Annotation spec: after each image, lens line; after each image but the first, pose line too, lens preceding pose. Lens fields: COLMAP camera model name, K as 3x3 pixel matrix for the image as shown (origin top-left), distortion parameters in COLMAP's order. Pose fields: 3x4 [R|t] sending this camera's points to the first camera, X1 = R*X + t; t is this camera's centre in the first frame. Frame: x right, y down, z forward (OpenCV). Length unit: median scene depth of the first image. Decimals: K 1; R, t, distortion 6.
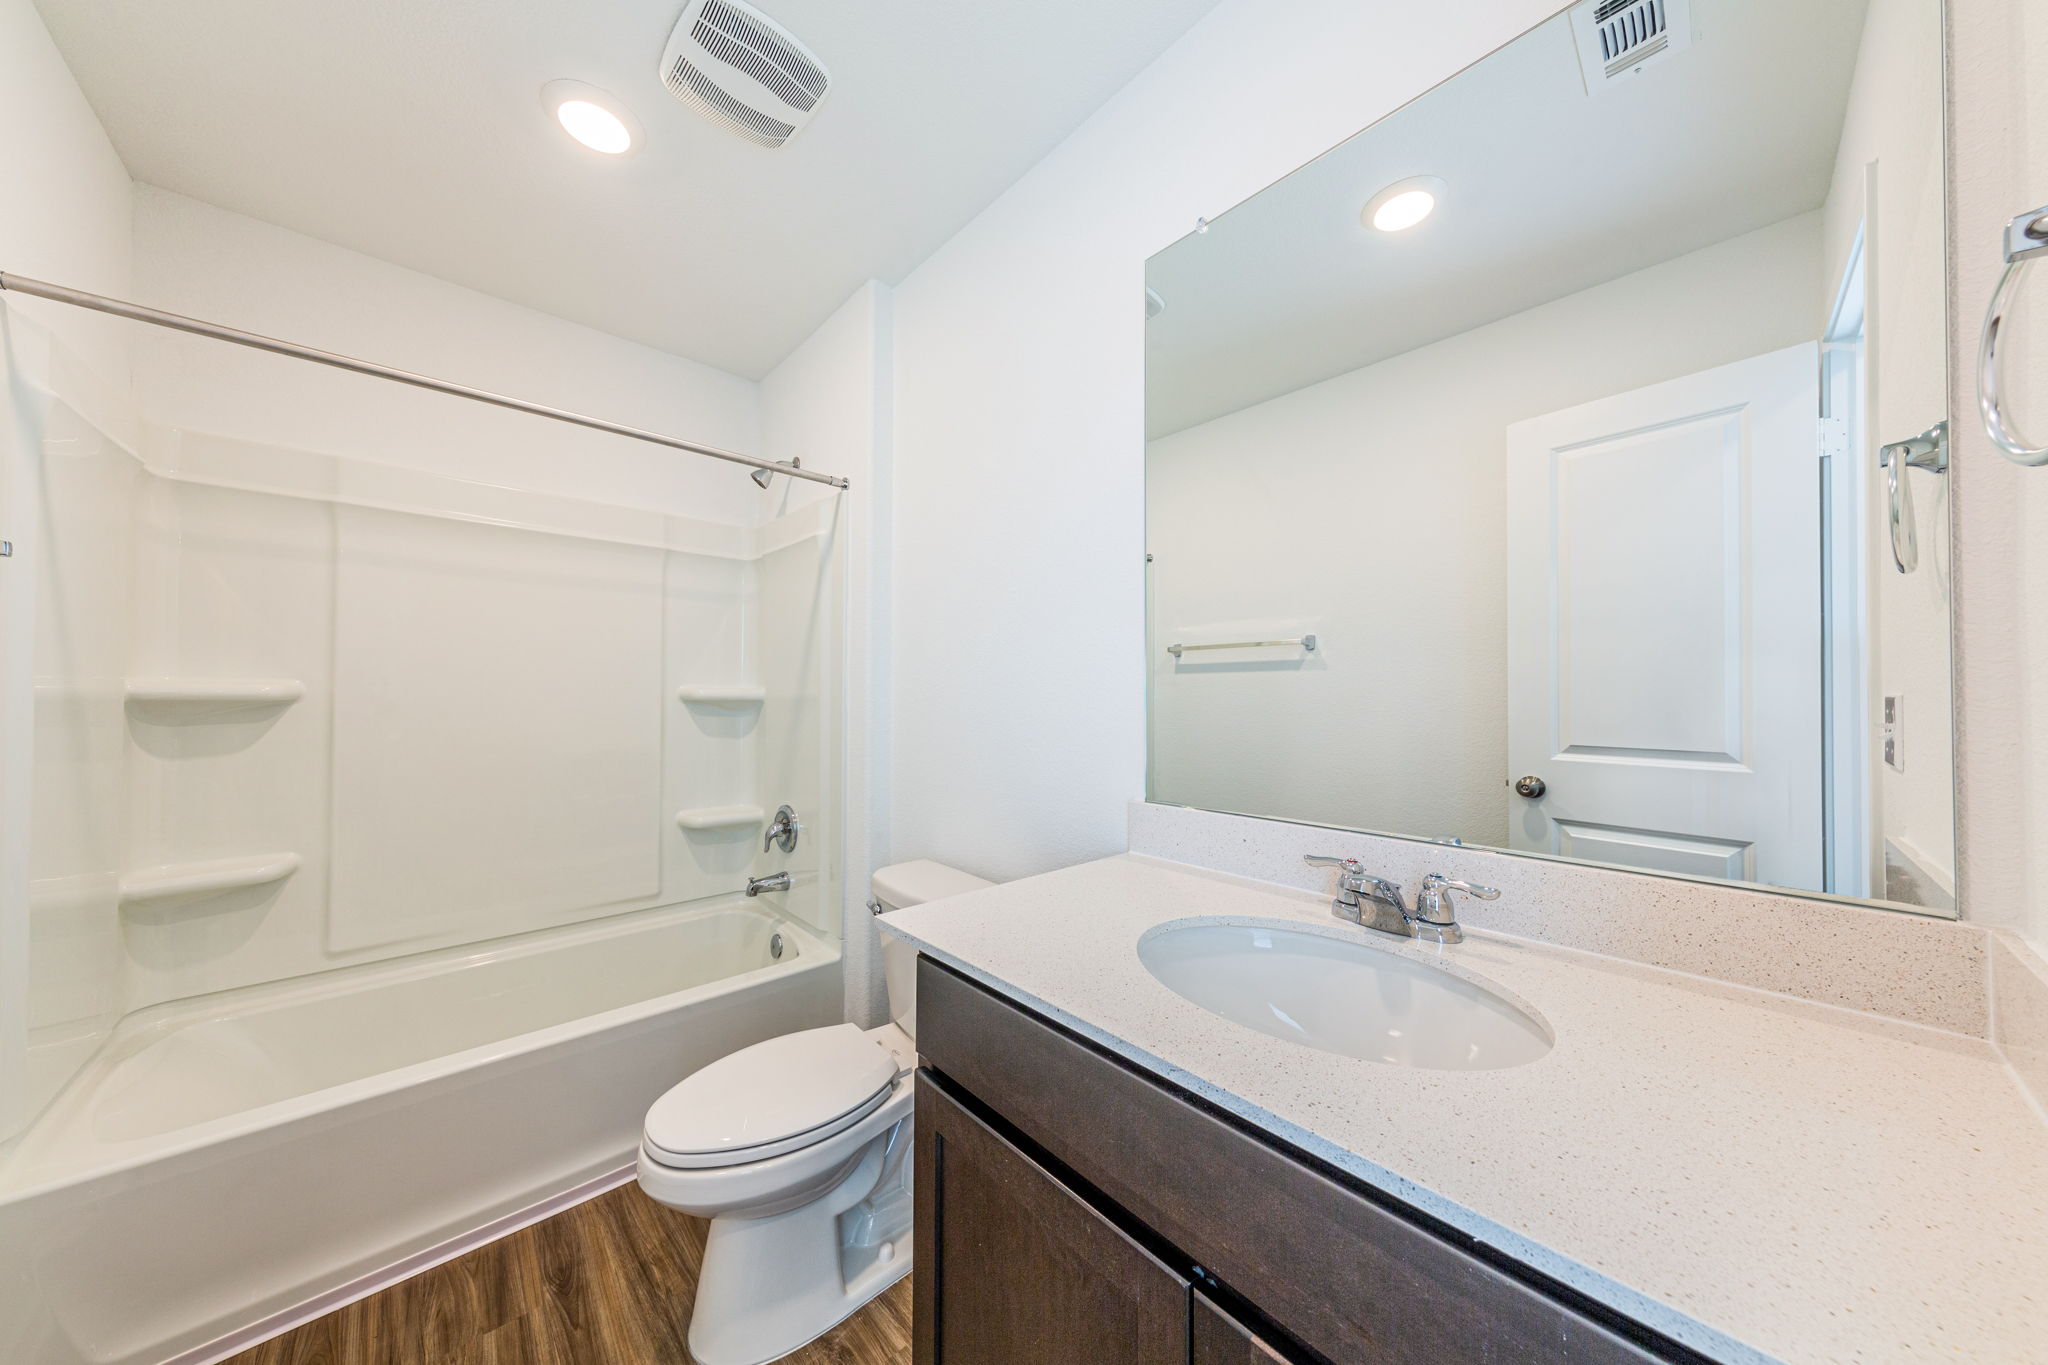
lens RADIAL K [[683.2, 0, 1038.7], [0, 683.2, 707.9], [0, 0, 1]] dist [0.002532, 0.000120]
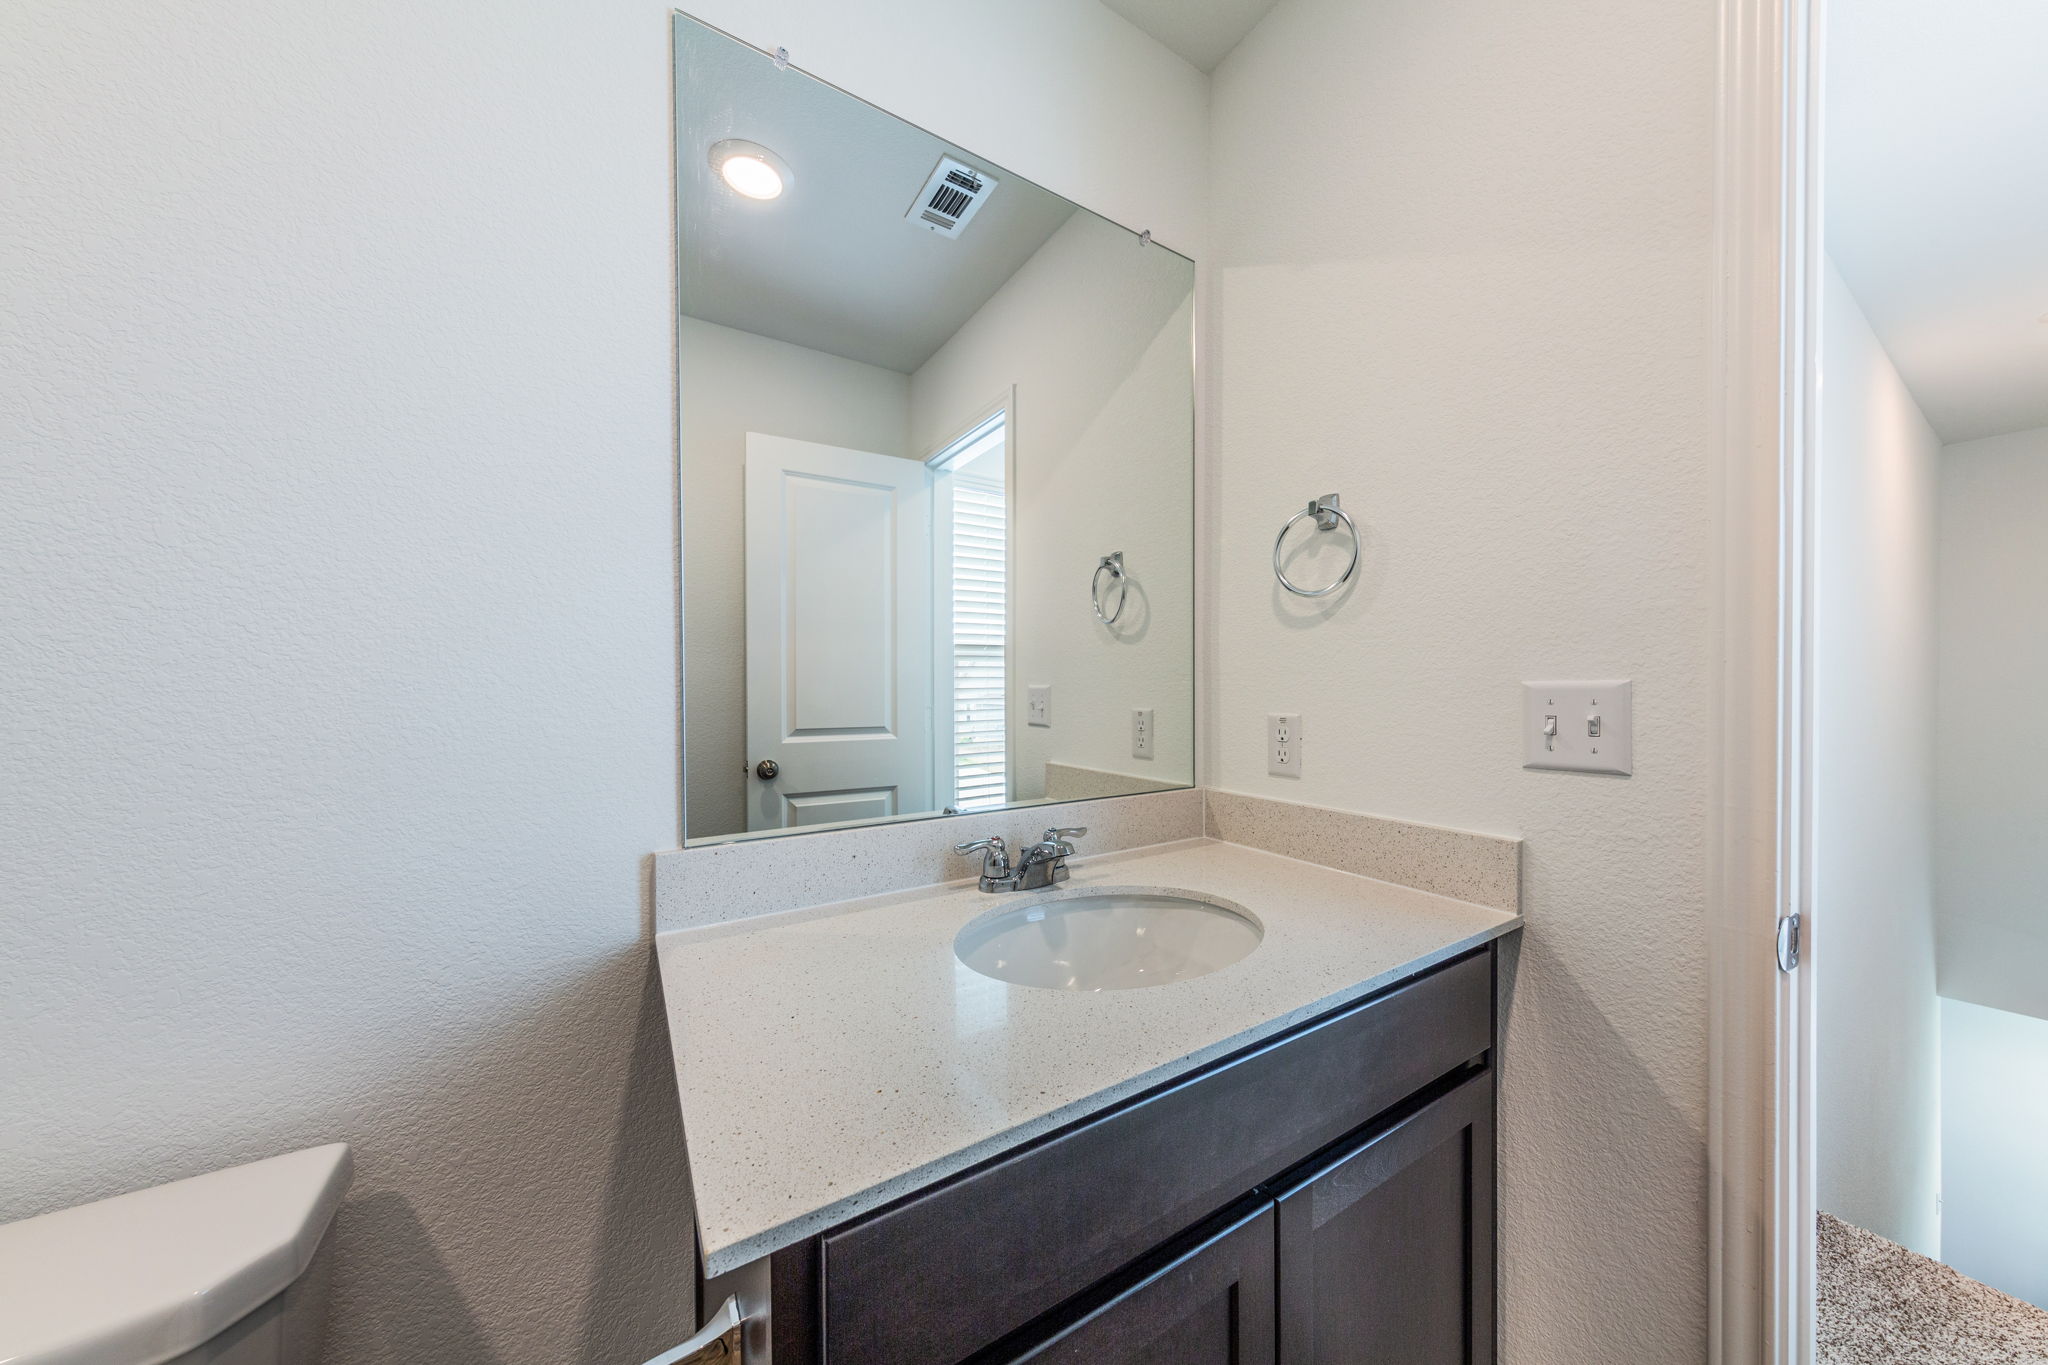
lens RADIAL K [[683.2, 0, 1038.7], [0, 683.2, 707.9], [0, 0, 1]] dist [0.002532, 0.000120]
pose [[0.147439, -0.030786, 0.988592, -0.497584], [0.022130, 0.999368, 0.027821, -0.009057], [-0.988823, 0.017776, 0.148027, 0.641218]]
